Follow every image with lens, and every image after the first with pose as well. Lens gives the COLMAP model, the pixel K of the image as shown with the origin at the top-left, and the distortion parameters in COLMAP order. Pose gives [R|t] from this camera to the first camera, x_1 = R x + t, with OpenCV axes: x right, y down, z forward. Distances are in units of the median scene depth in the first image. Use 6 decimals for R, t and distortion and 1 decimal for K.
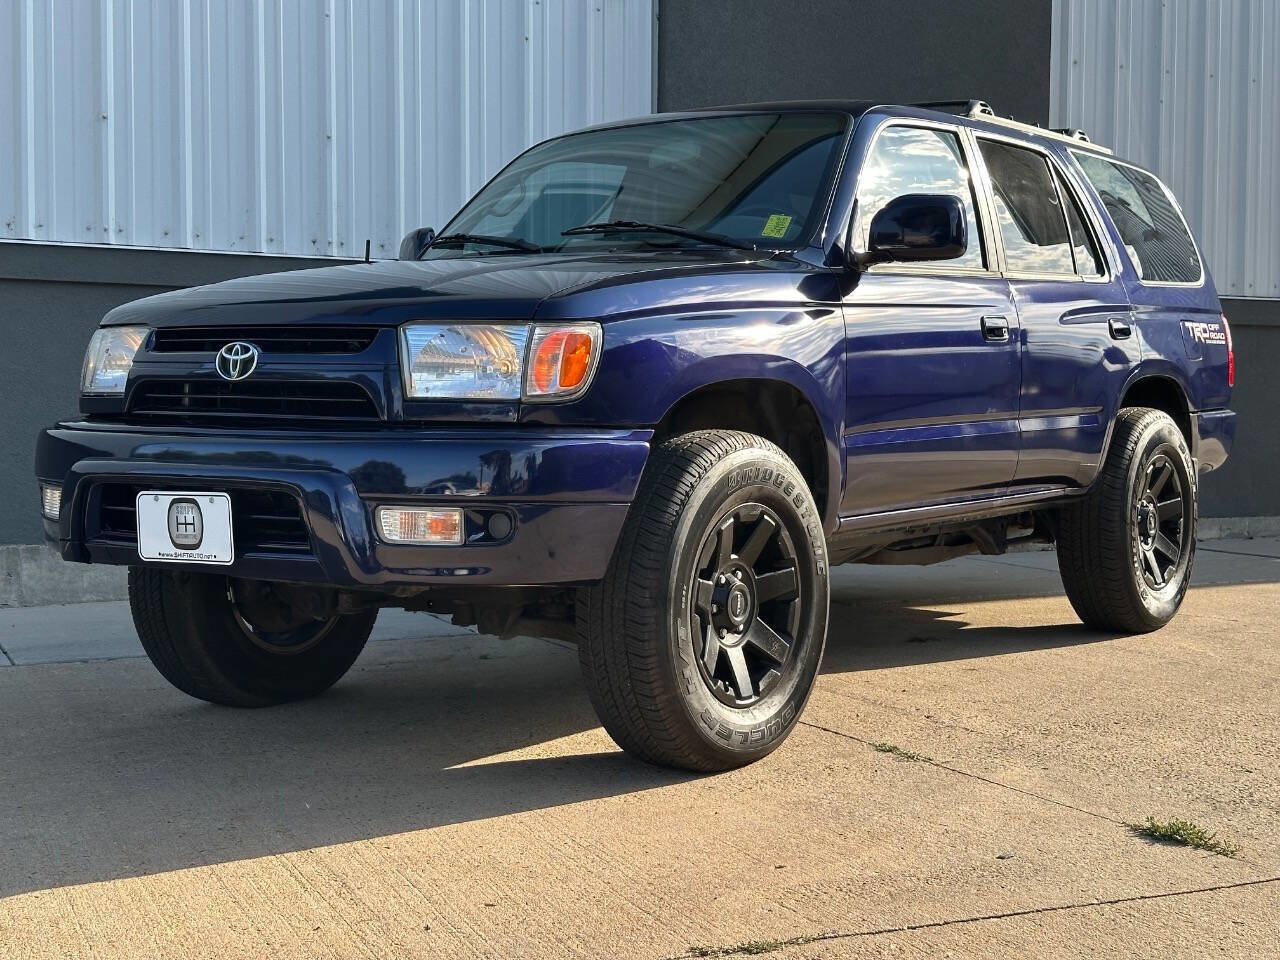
lens RADIAL K [[1788.4, 0, 640.0], [0, 1788.4, 480.0], [0, 0, 1]] dist [0.189682, -0.343783]
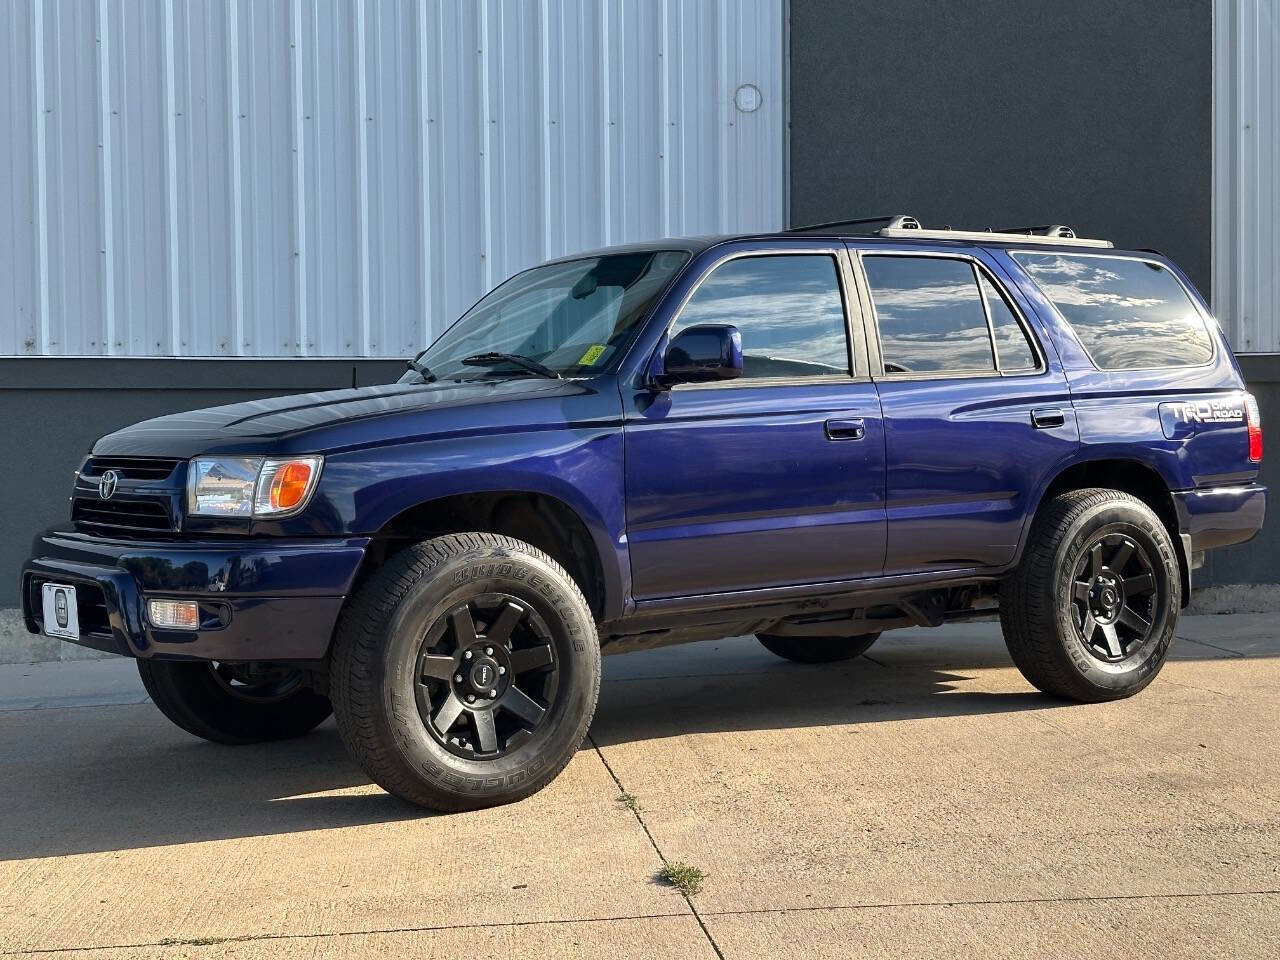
lens RADIAL K [[1788.4, 0, 640.0], [0, 1788.4, 480.0], [0, 0, 1]] dist [0.189682, -0.343783]
pose [[0.947468, -0.010946, -0.319663, 0.557991], [0.005299, 0.999814, -0.018531, -0.041549], [0.319807, 0.015864, 0.947350, -0.134217]]
